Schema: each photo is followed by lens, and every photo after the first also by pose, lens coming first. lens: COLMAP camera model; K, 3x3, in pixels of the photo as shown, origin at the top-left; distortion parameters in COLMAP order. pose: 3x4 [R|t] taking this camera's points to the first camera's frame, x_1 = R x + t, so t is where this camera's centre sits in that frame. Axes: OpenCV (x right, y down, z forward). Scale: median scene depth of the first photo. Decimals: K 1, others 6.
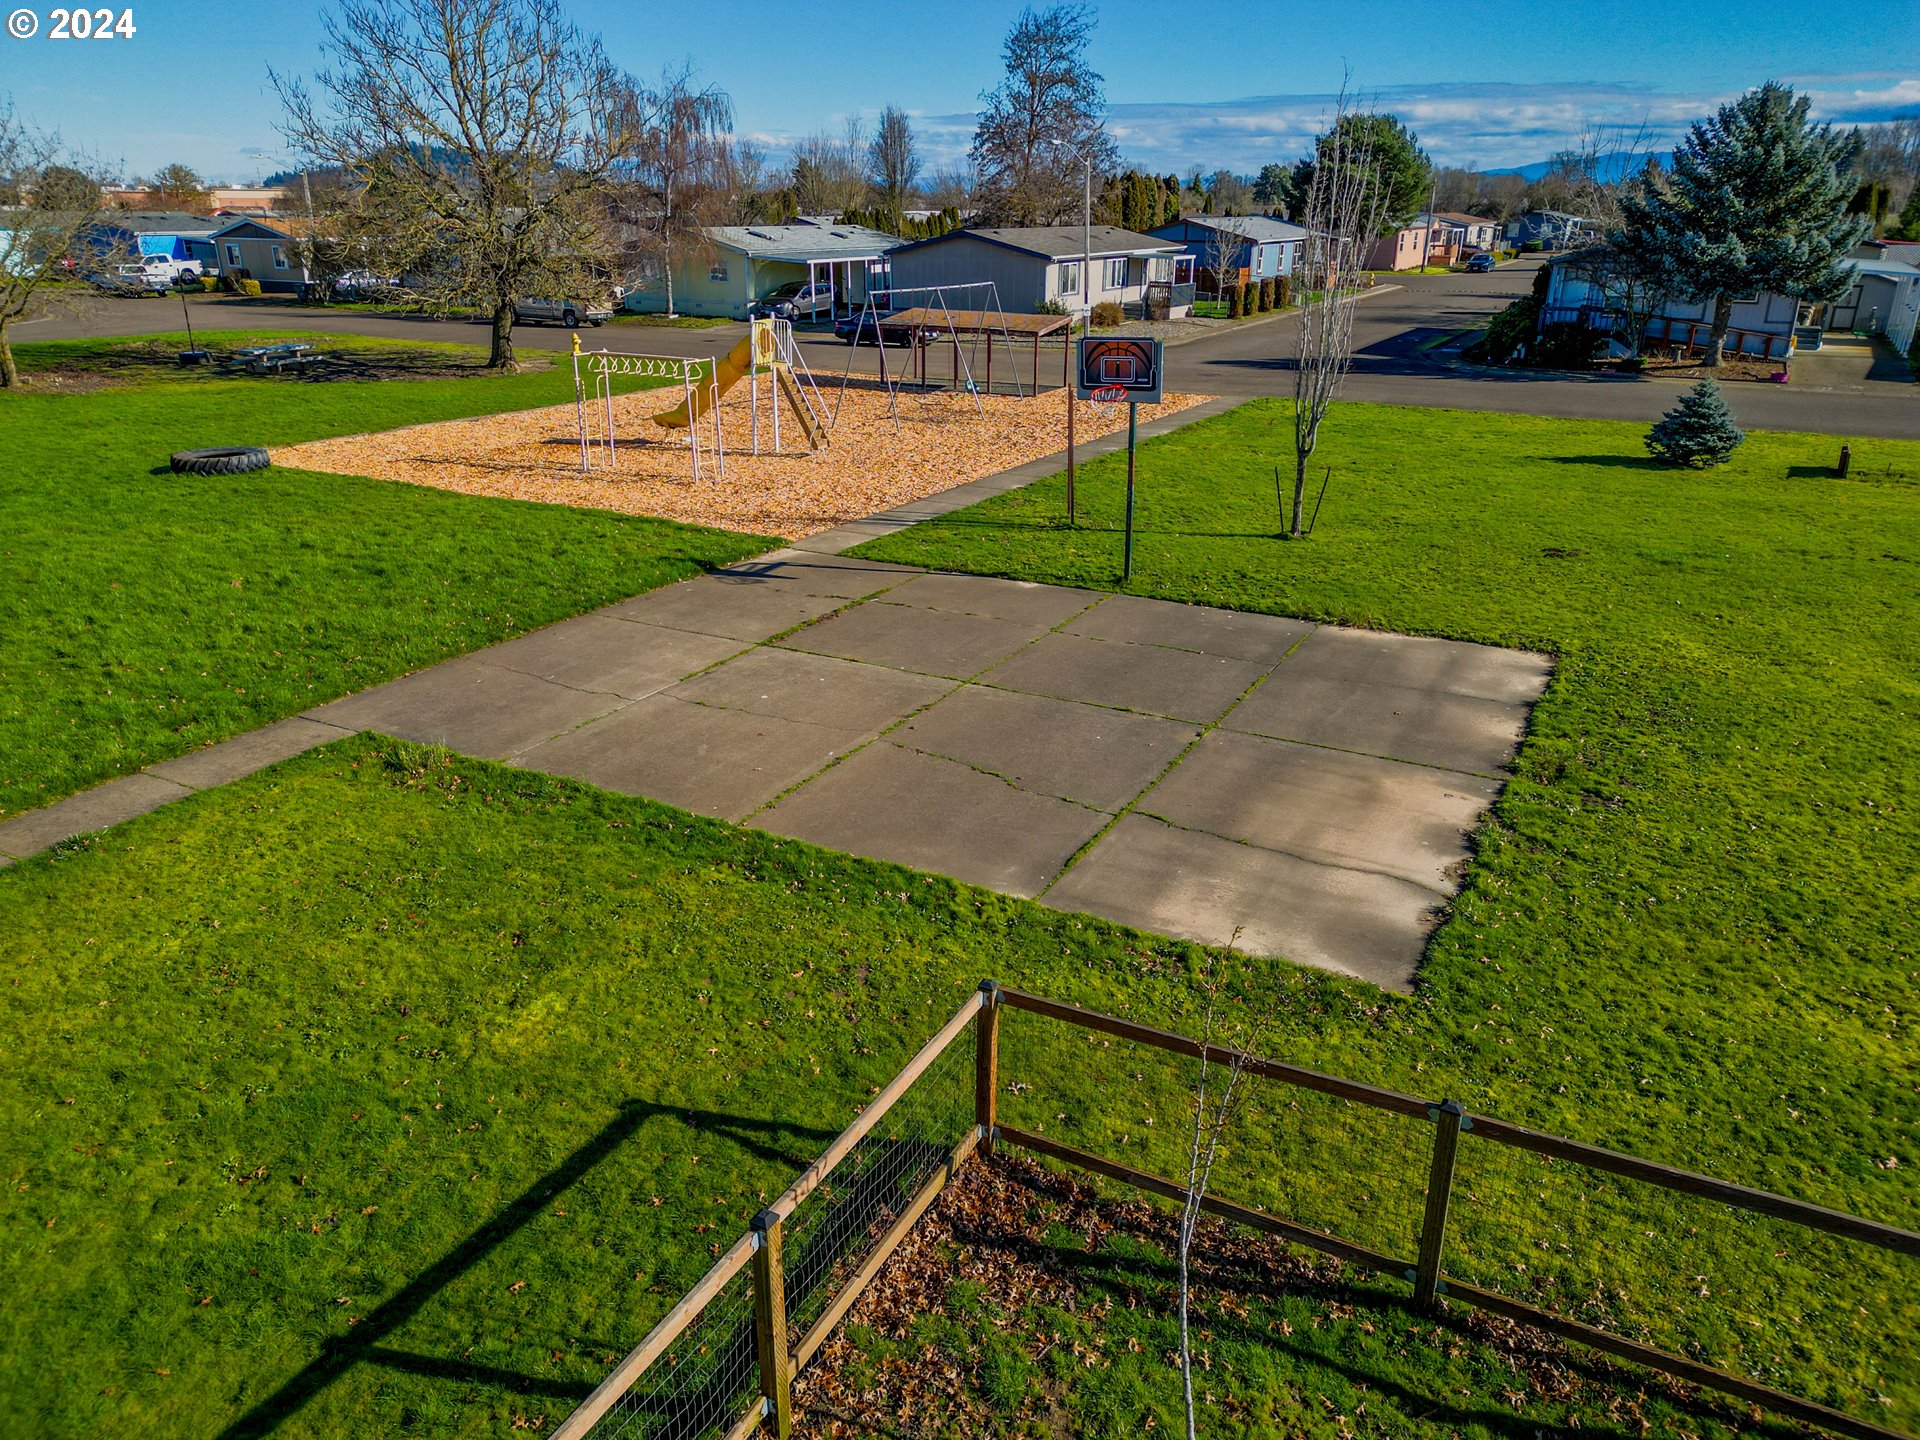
lens RADIAL K [[1320.0, 0, 960.0], [0, 1320.0, 720.0], [0, 0, 1]] dist [0.064093, -0.055083]
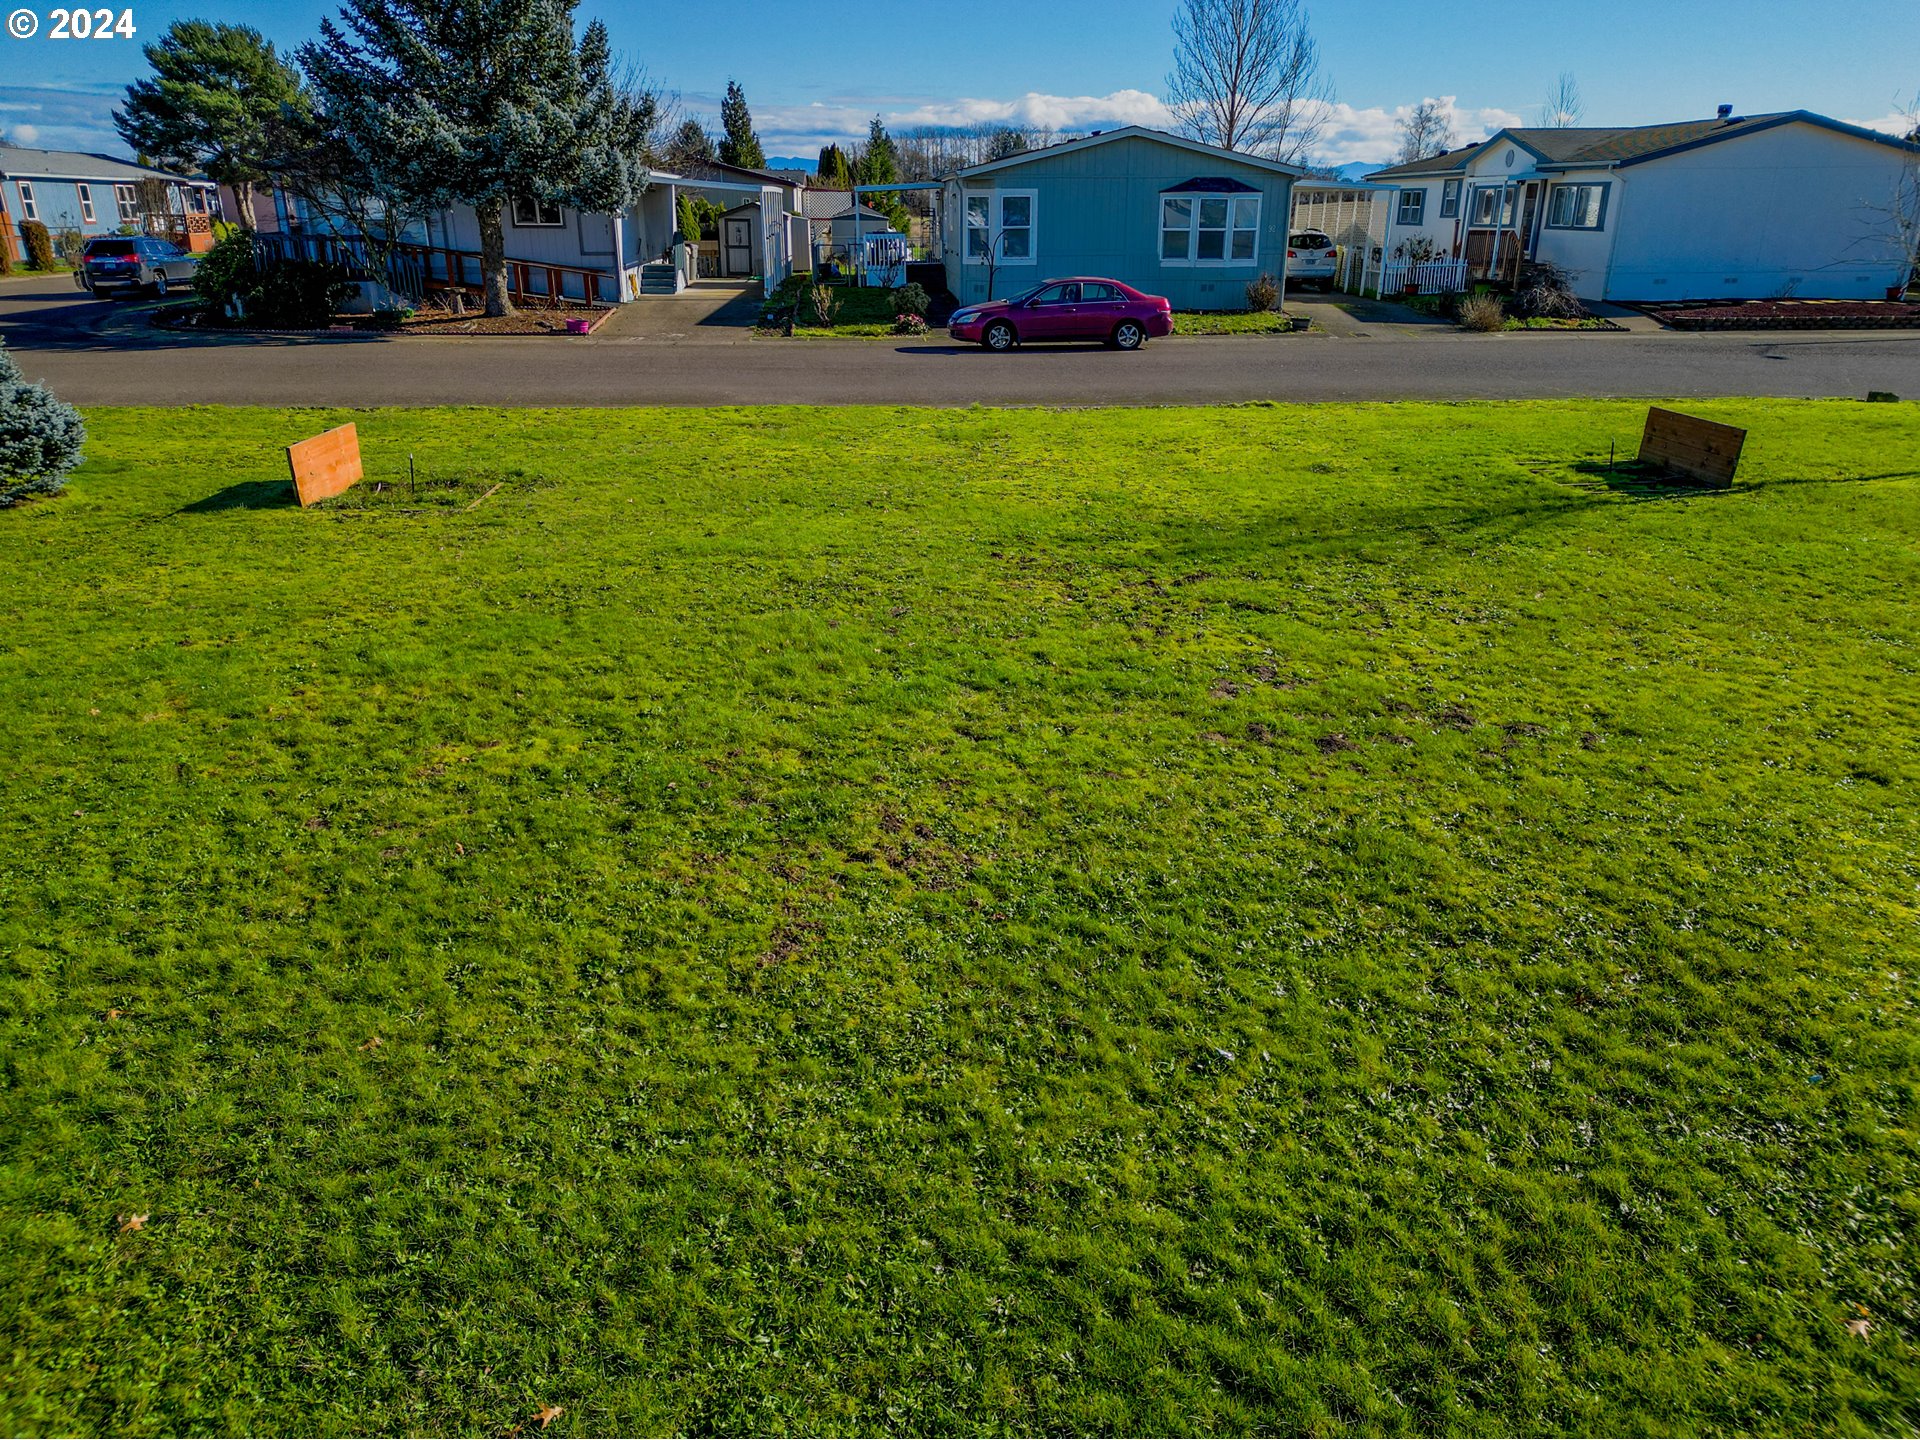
lens RADIAL K [[1320.0, 0, 960.0], [0, 1320.0, 720.0], [0, 0, 1]] dist [0.064093, -0.055083]
pose [[0.838672, -0.194732, 0.508635, 0.273021], [0.195277, 0.979318, 0.052950, -0.040842], [-0.508426, 0.054917, 0.859353, 0.232859]]
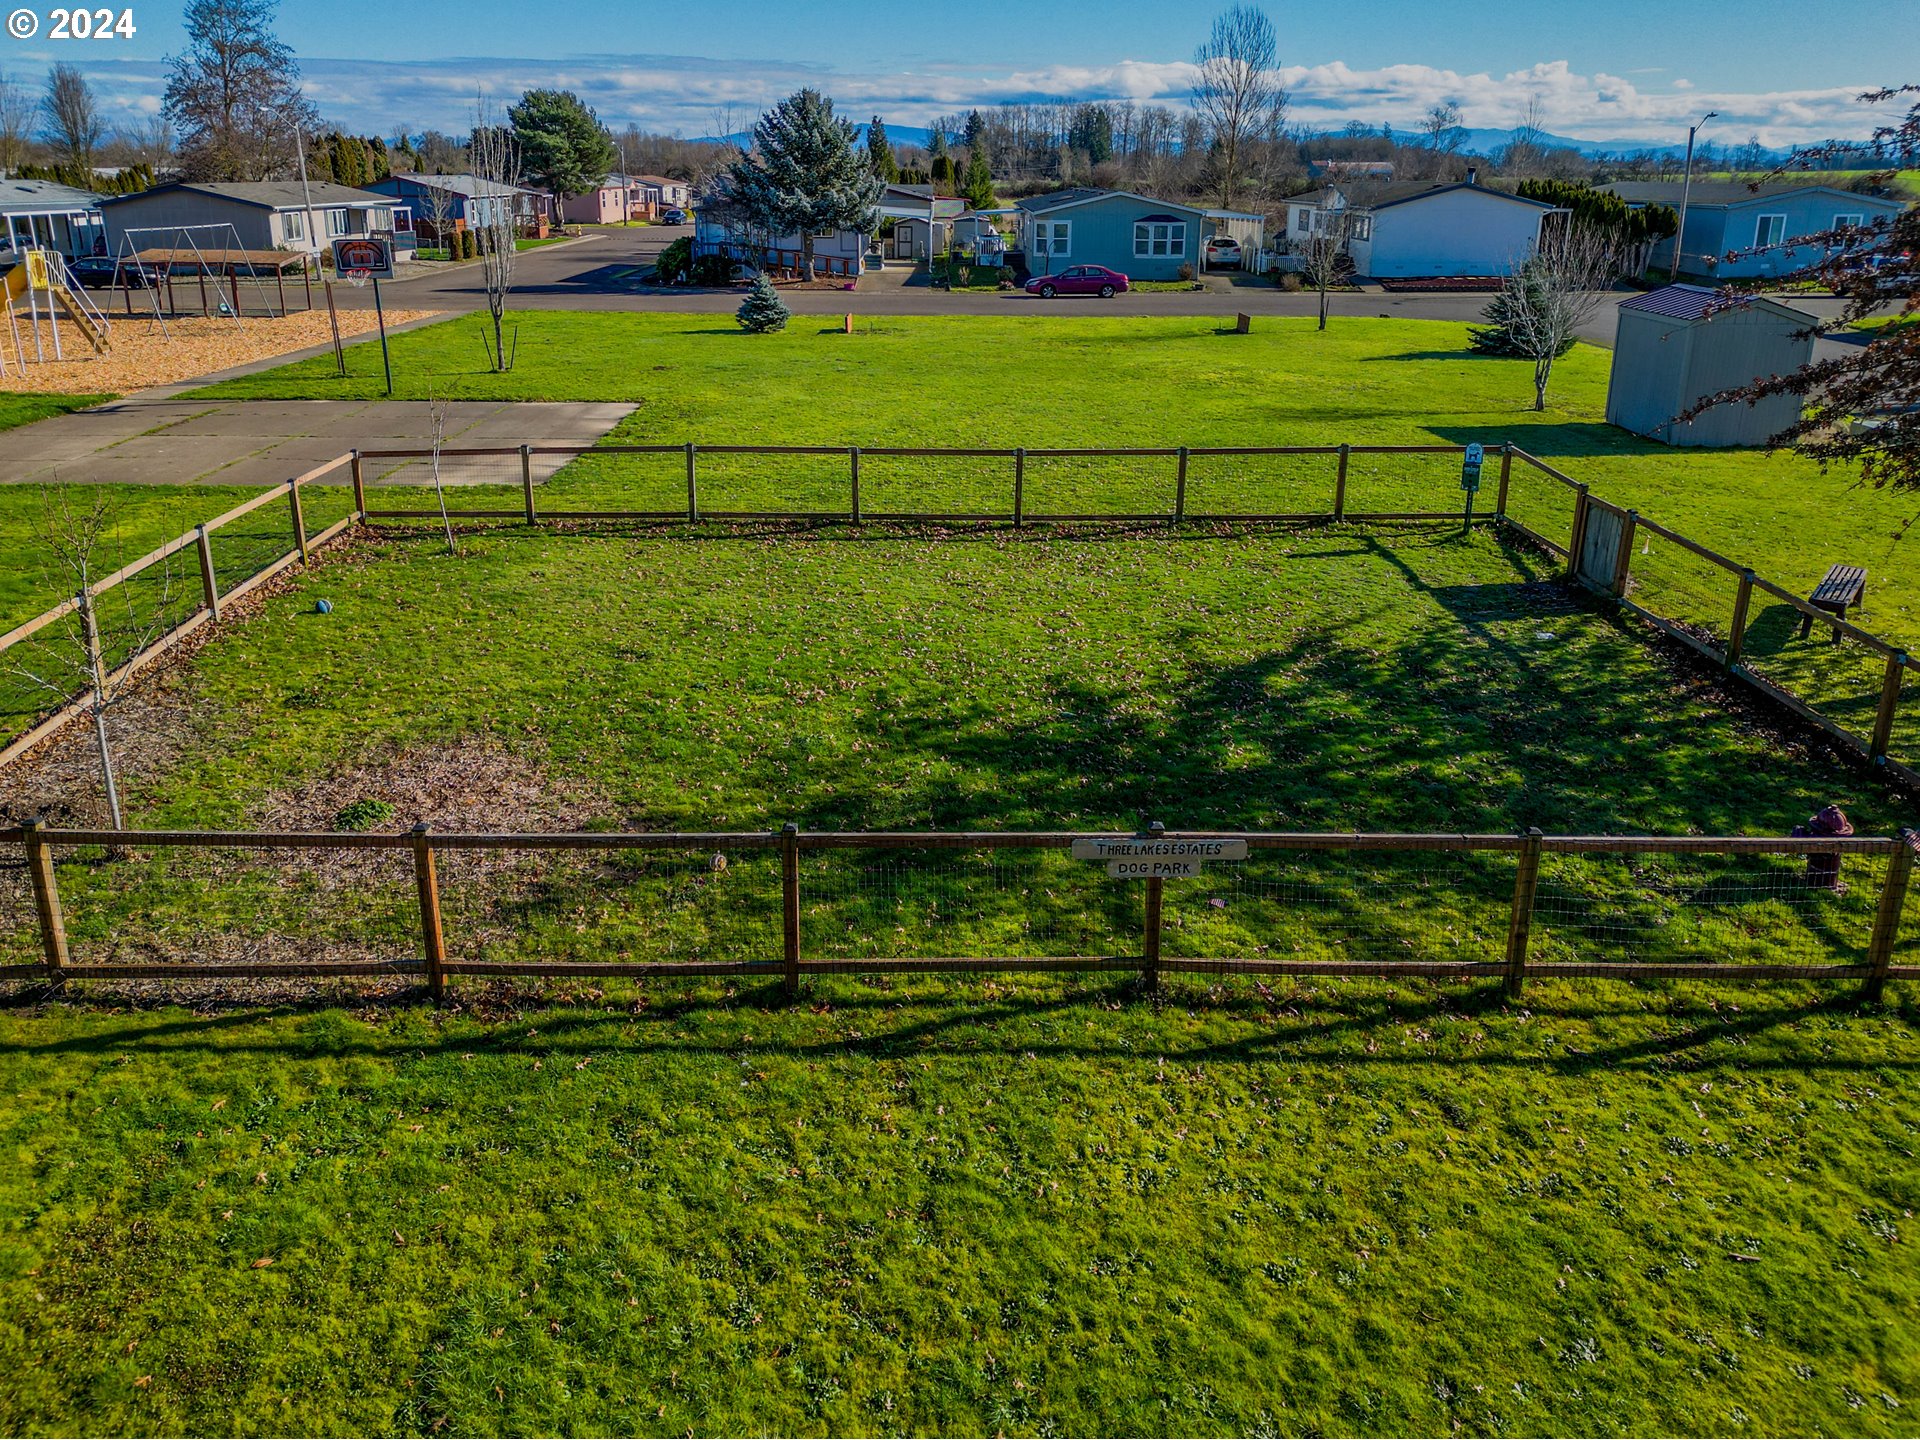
lens RADIAL K [[1422.3, 0, 955.2], [0, 1422.3, 583.7], [0, 0, 1]] dist [0.066405, -0.078177]
pose [[0.871309, -0.134492, 0.471945, -0.040199], [0.174579, 0.983749, -0.041966, 0.099661], [-0.458631, 0.118956, 0.880629, -0.254072]]
